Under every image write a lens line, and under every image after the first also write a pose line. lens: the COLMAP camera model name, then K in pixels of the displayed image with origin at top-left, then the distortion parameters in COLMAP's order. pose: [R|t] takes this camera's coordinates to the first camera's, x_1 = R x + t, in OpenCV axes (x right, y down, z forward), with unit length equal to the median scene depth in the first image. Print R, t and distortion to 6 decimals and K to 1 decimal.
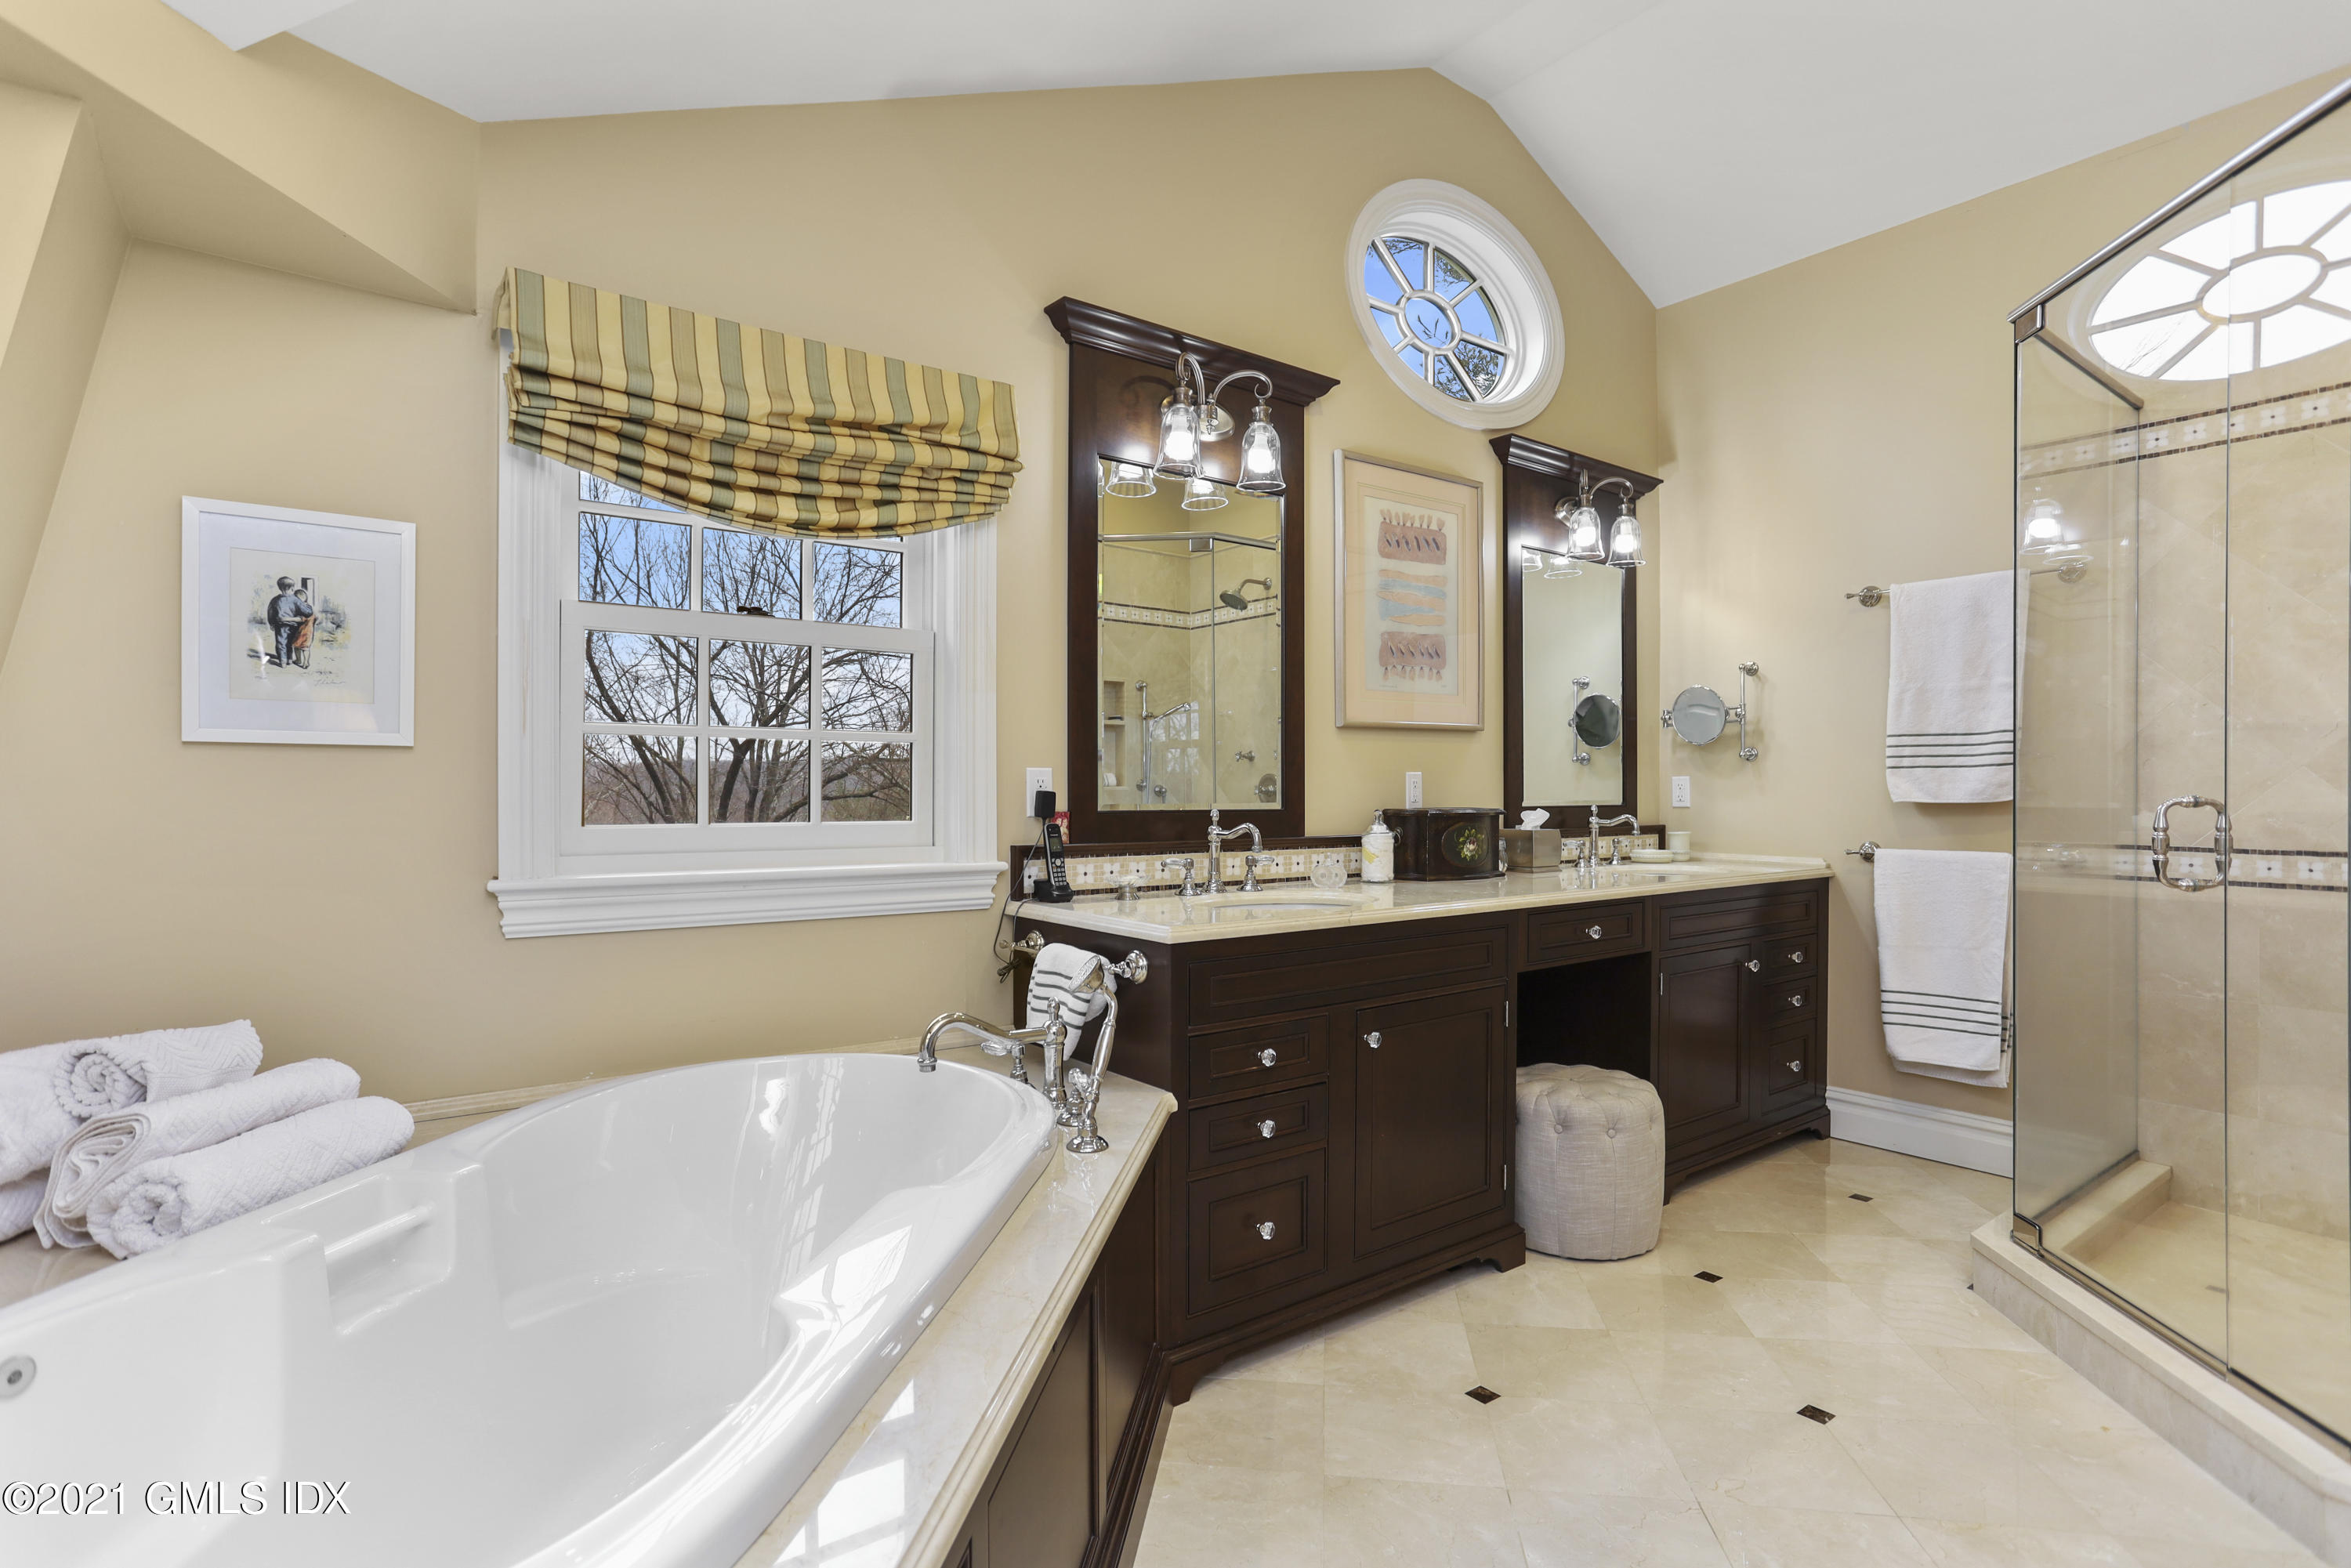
lens RADIAL K [[1151.5, 0, 1167.0], [0, 1151.5, 780.7], [0, 0, 1]] dist [-0.062619, 0.039458]
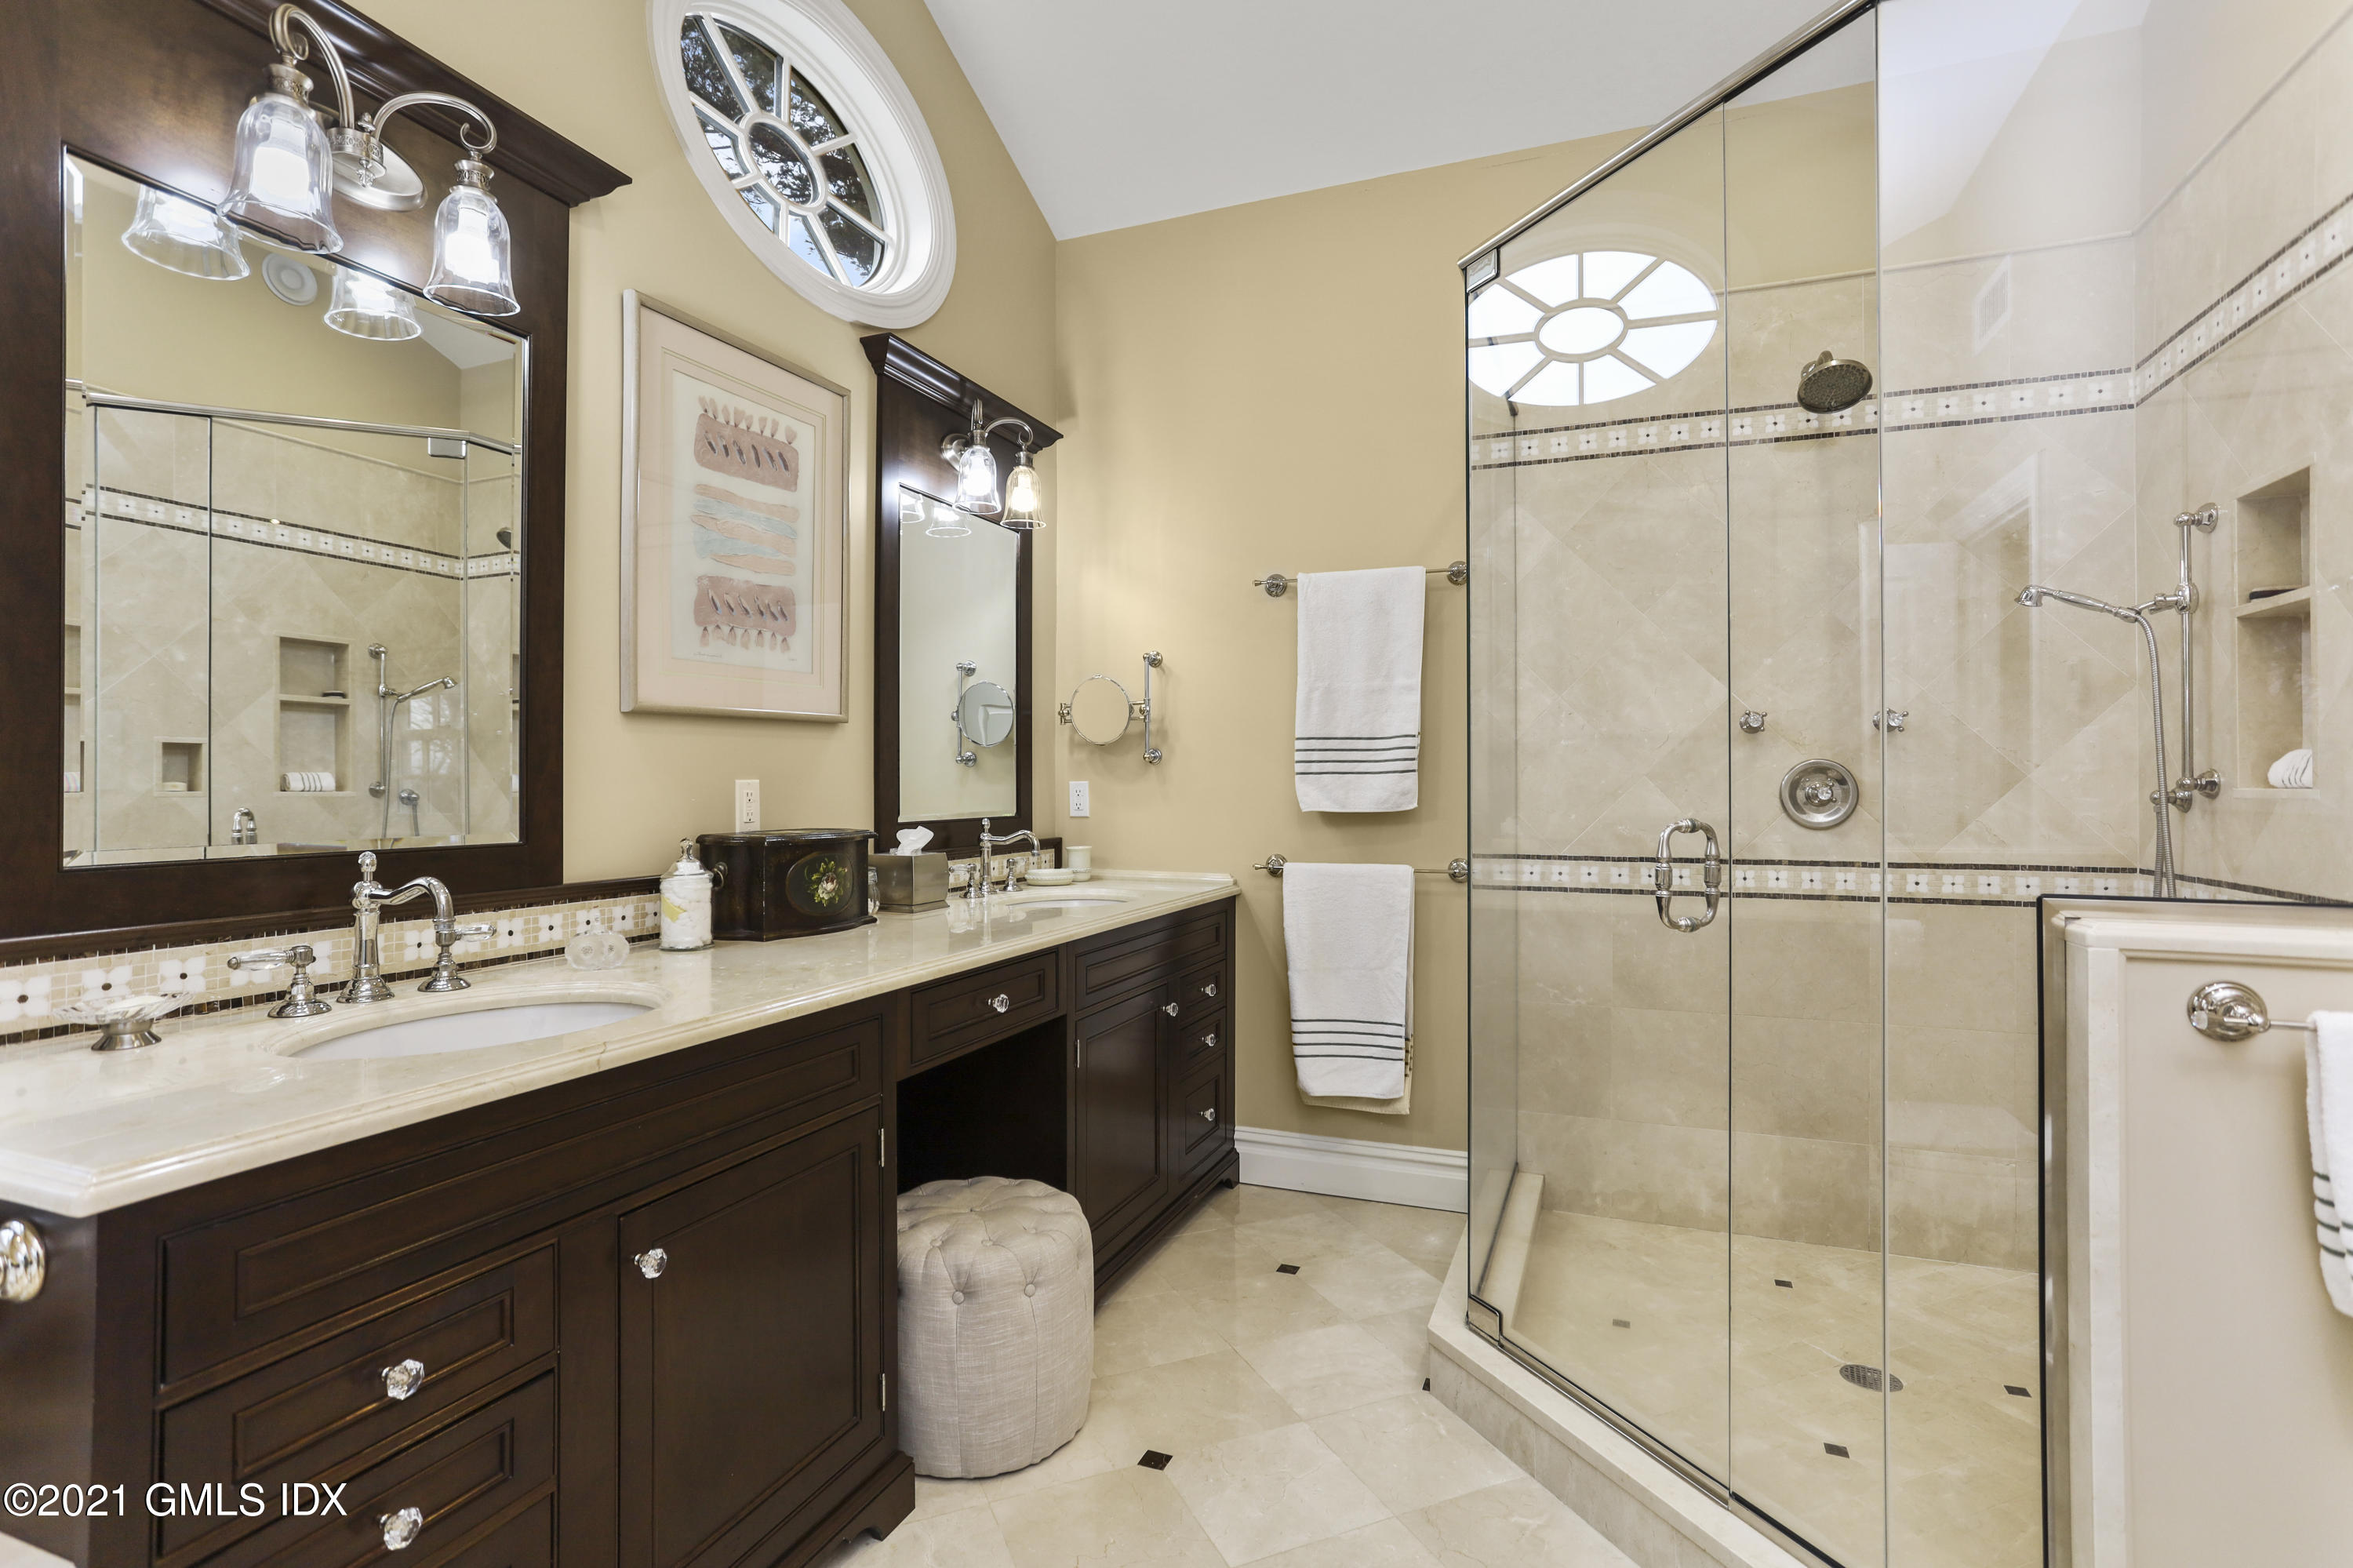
lens RADIAL K [[1152.6, 0, 1168.0], [0, 1152.6, 780.7], [0, 0, 1]] dist [-0.062619, 0.039458]
pose [[0.859564, -0.001135, 0.511027, 0.080626], [-0.001723, 0.999985, 0.005119, -0.011226], [-0.511025, -0.005281, 0.859549, 0.274903]]
